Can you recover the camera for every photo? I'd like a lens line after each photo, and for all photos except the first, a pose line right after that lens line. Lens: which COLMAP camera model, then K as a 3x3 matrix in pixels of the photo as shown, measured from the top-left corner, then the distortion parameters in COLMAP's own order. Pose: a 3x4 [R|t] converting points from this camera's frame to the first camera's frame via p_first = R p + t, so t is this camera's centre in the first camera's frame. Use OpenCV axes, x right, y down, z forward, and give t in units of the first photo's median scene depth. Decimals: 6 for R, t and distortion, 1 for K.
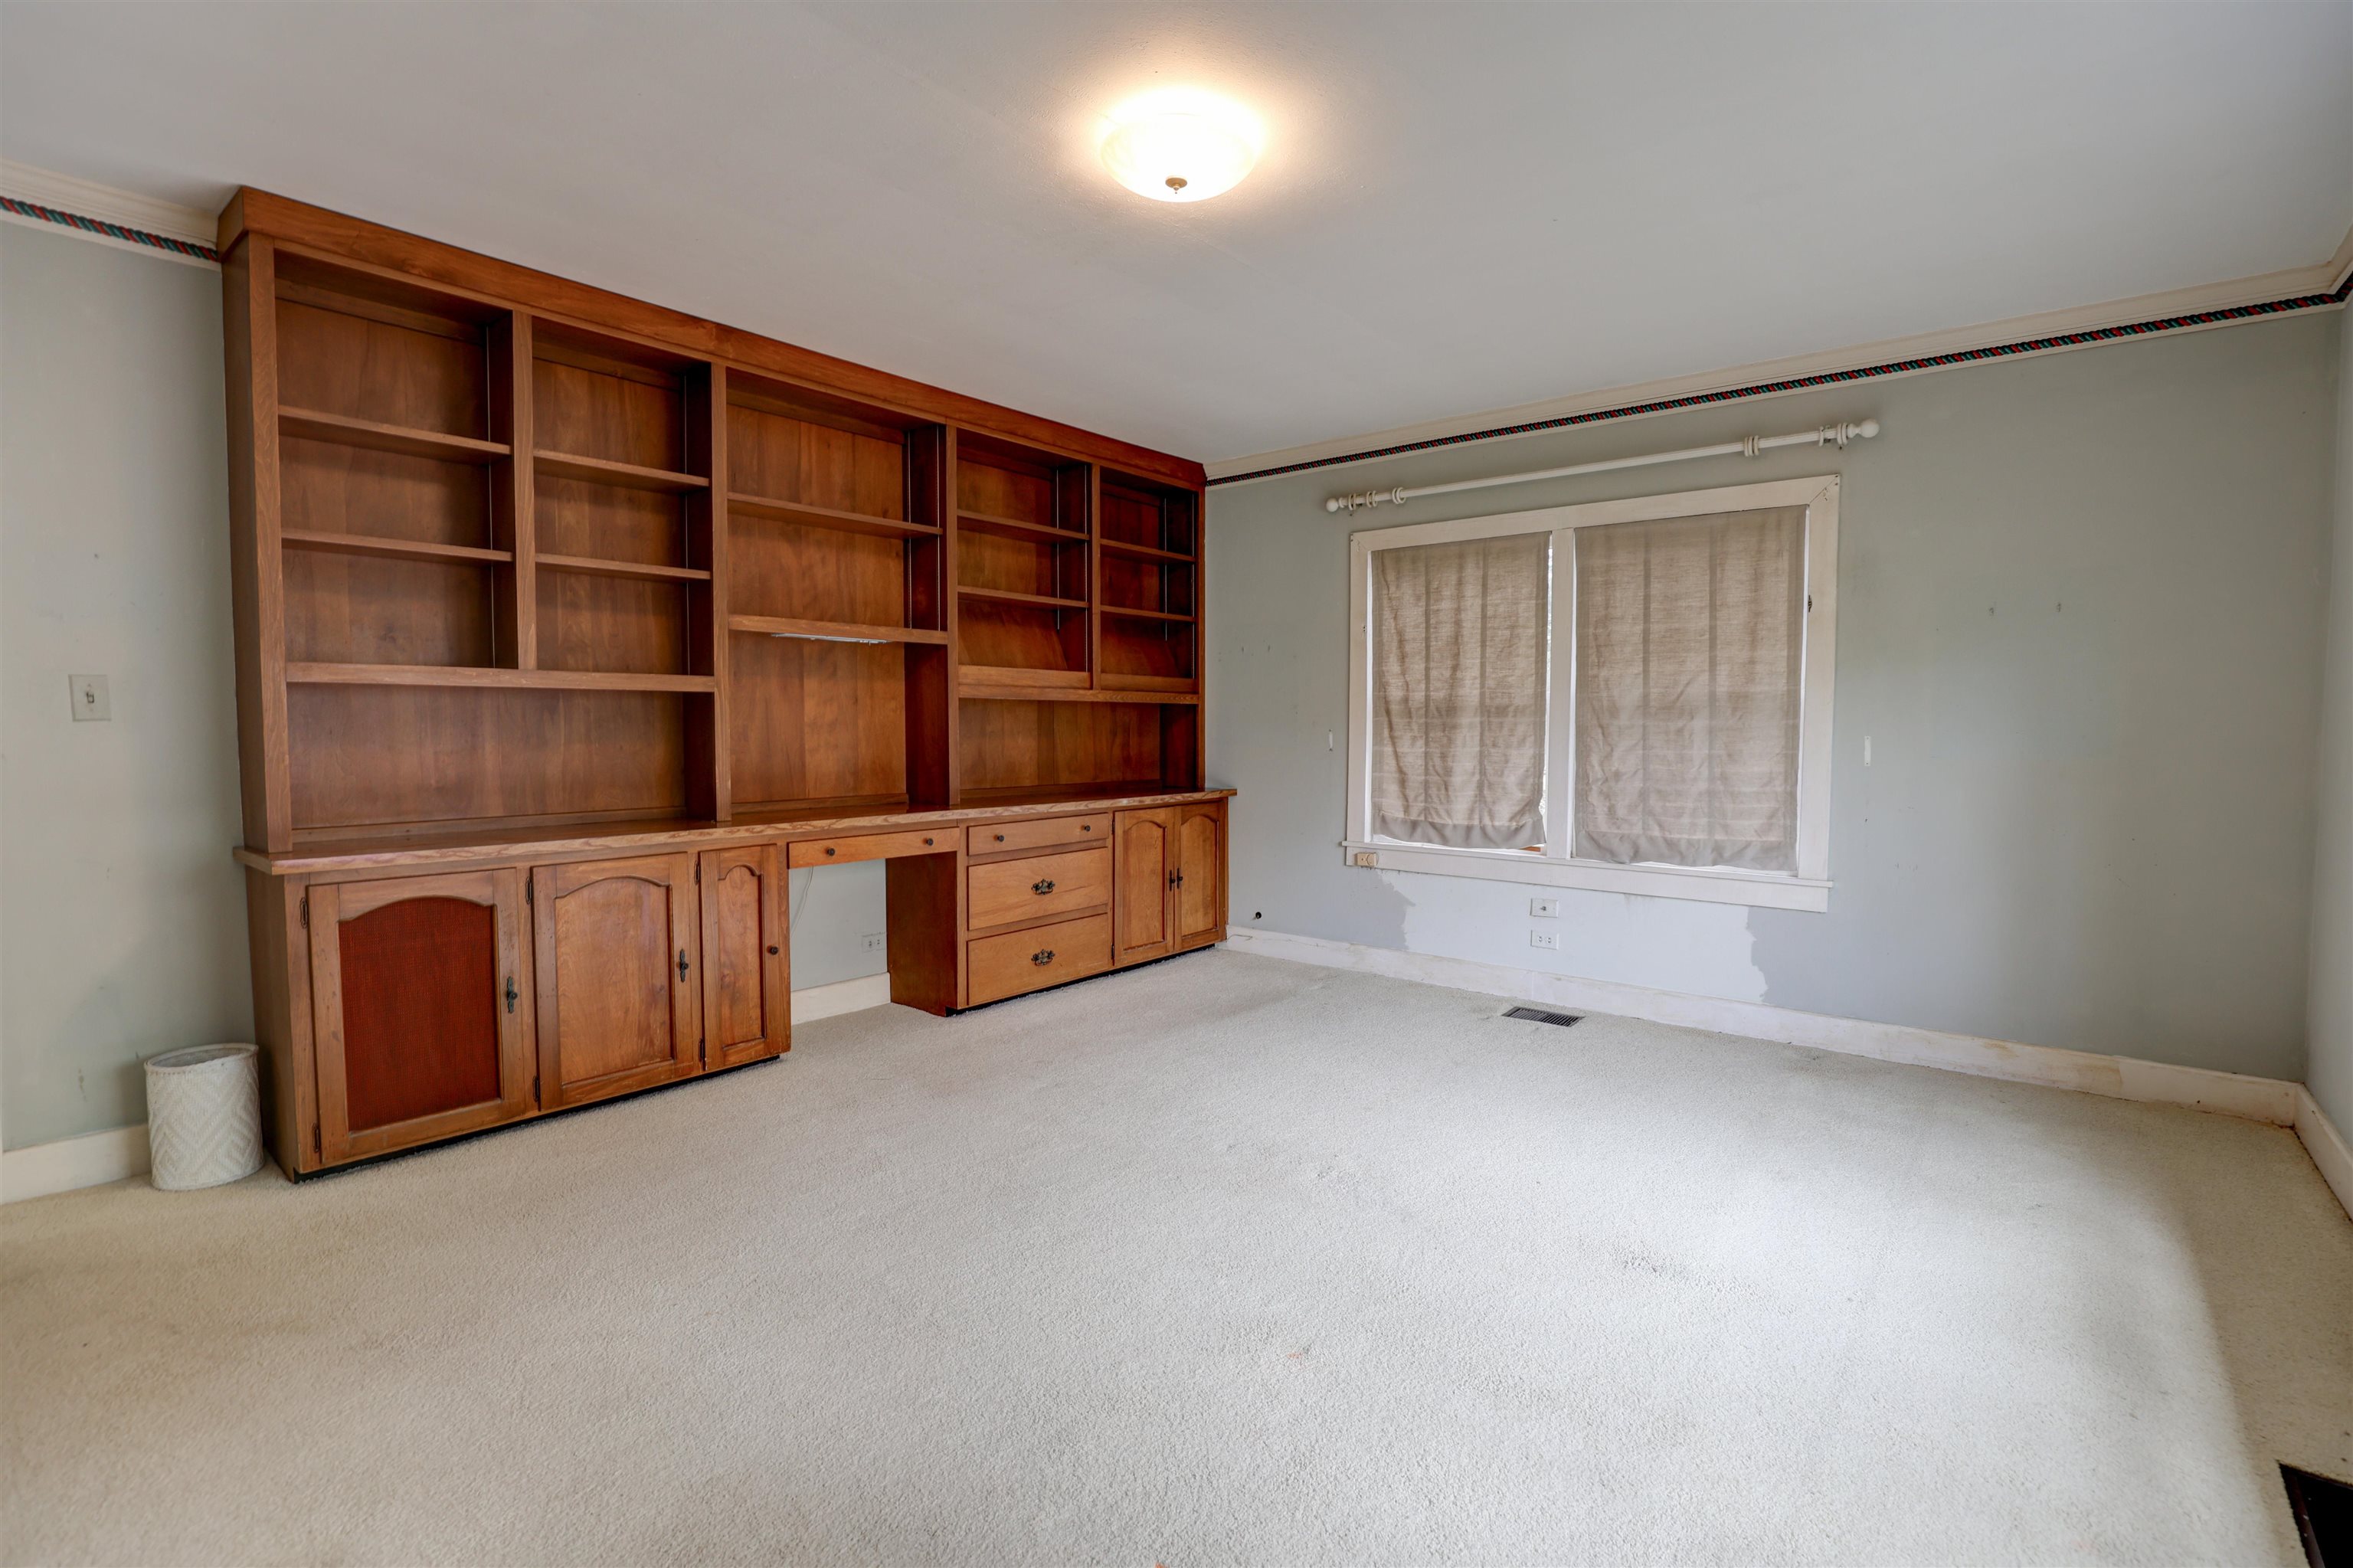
lens RADIAL K [[1081.4, 0, 1177.6], [0, 1081.4, 778.9], [0, 0, 1]] dist [-0.028876, 0.002828]
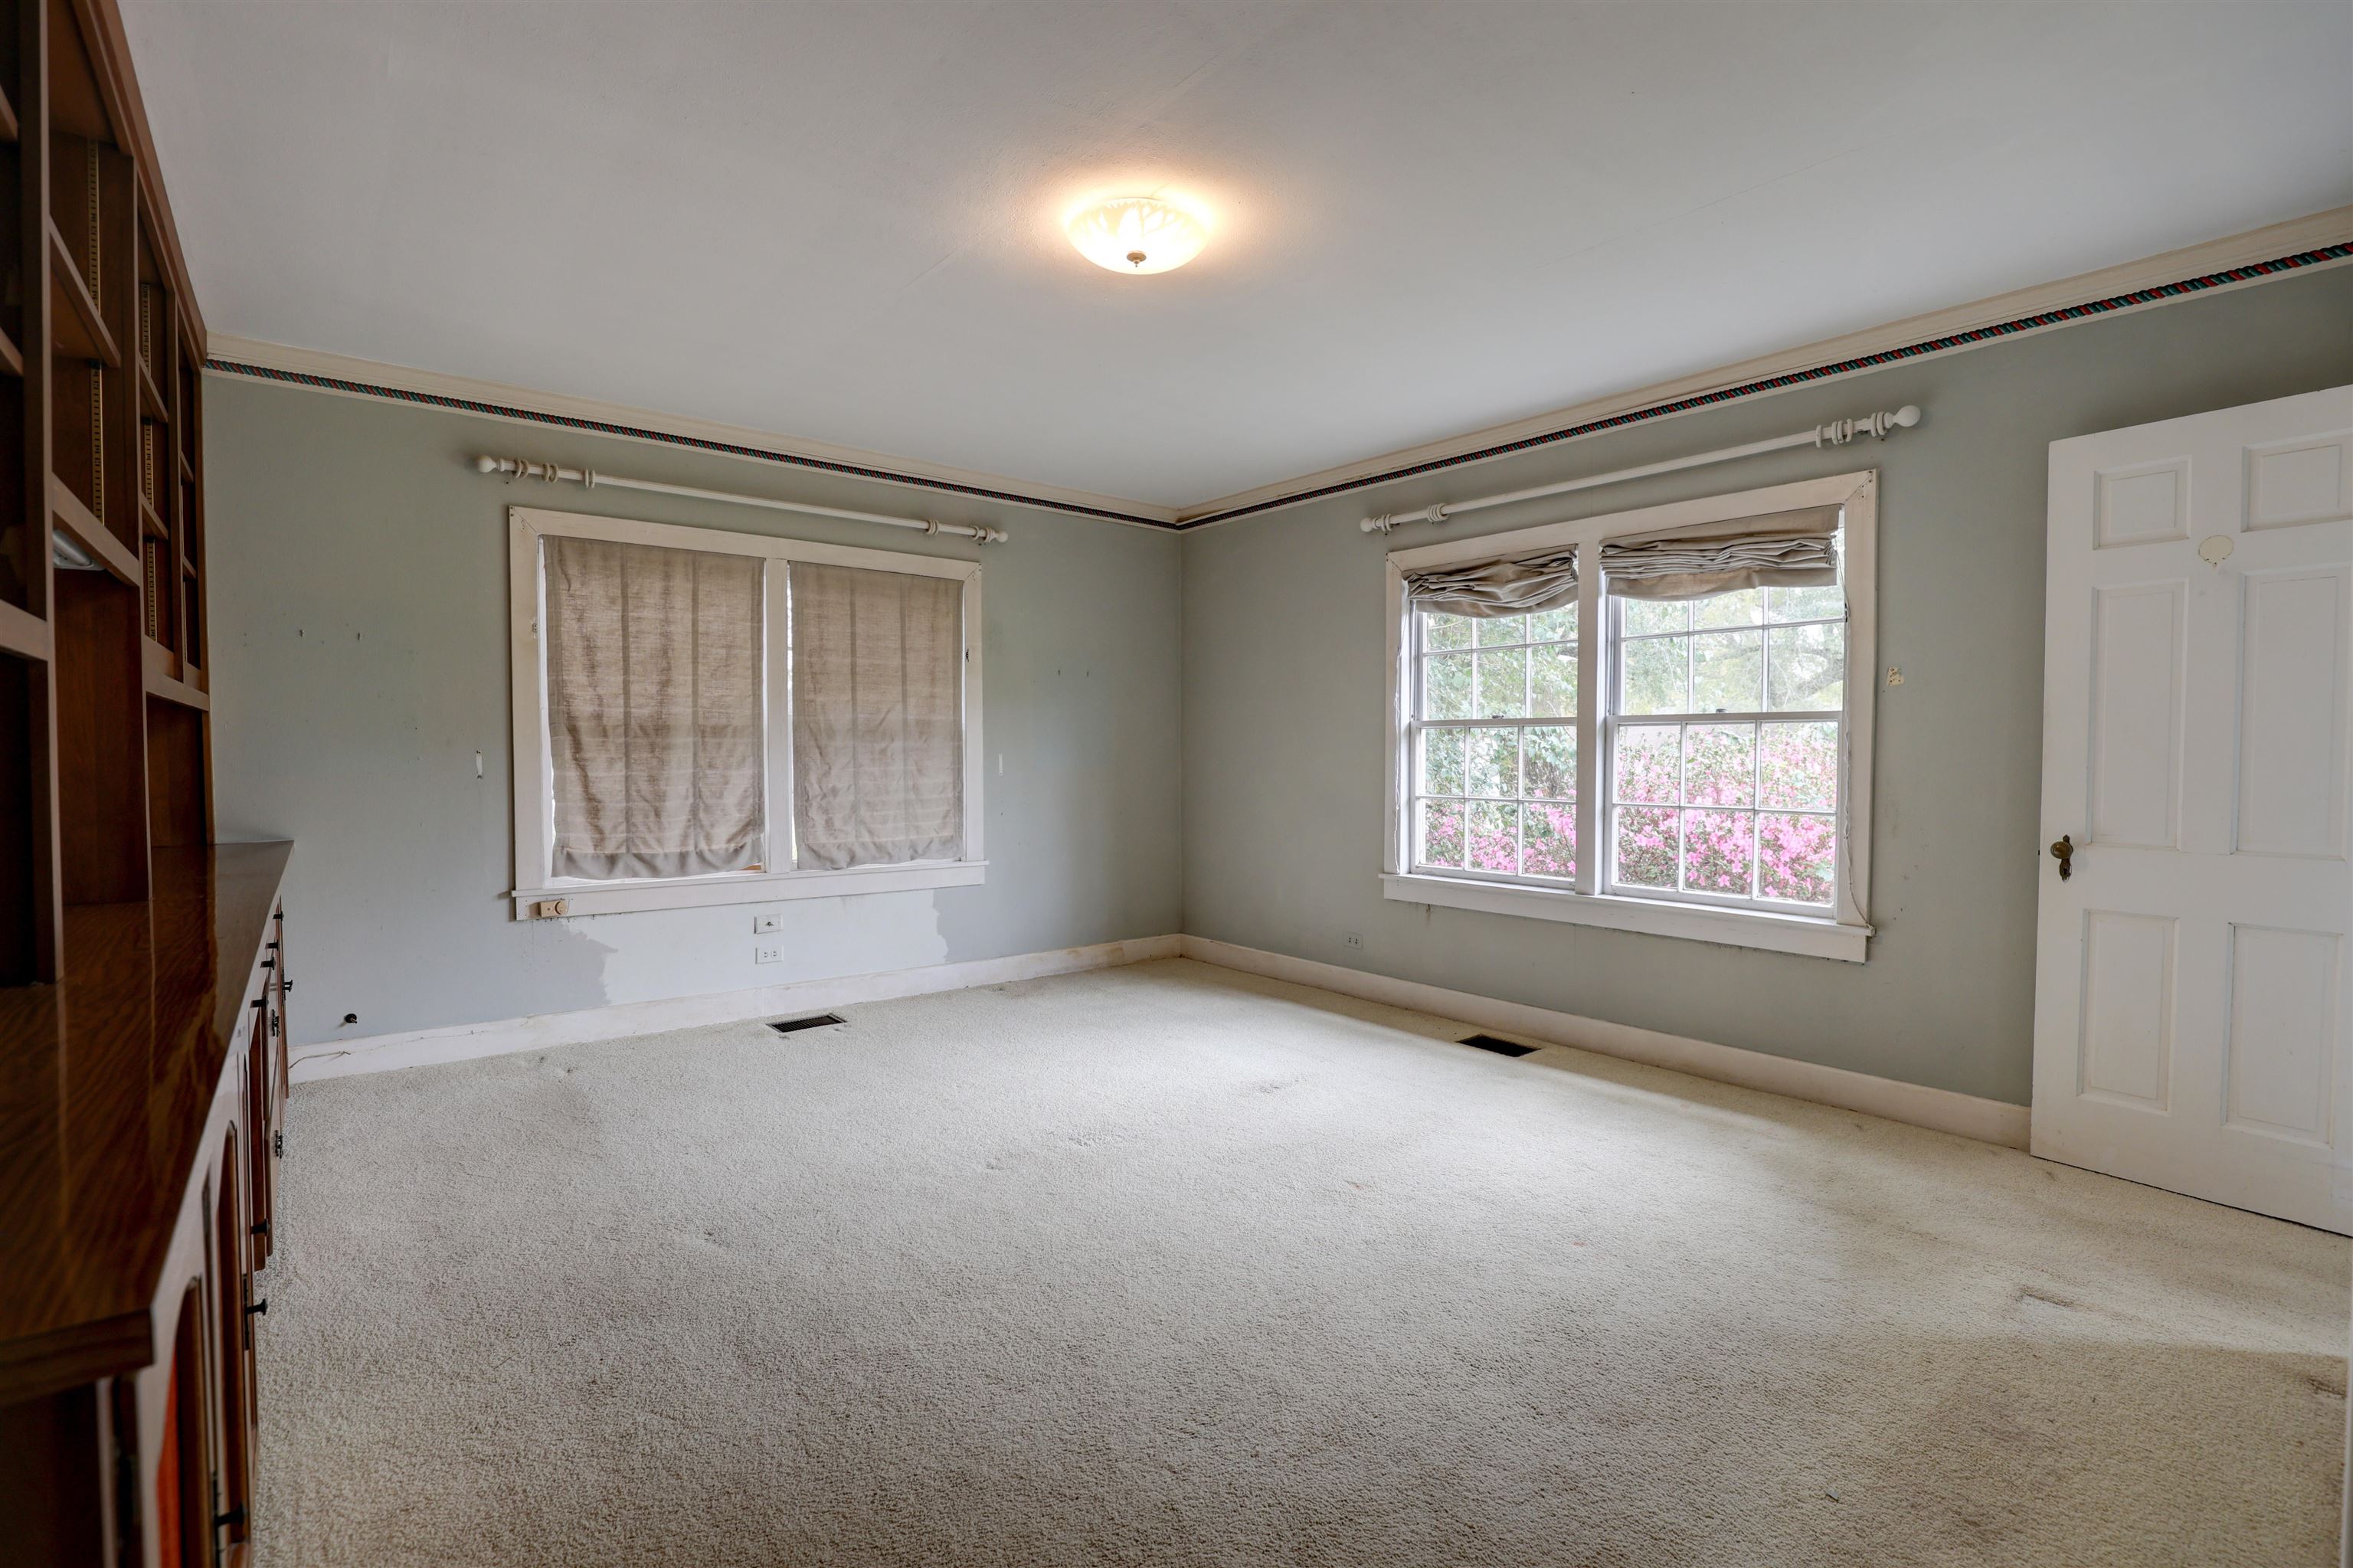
lens RADIAL K [[1081.4, 0, 1180.0], [0, 1081.4, 780.7], [0, 0, 1]] dist [-0.028876, 0.002828]
pose [[0.202779, -0.028647, 0.978805, -0.575204], [0.046217, 0.998738, 0.019655, -0.018087], [-0.978133, 0.041251, 0.203847, 0.397987]]
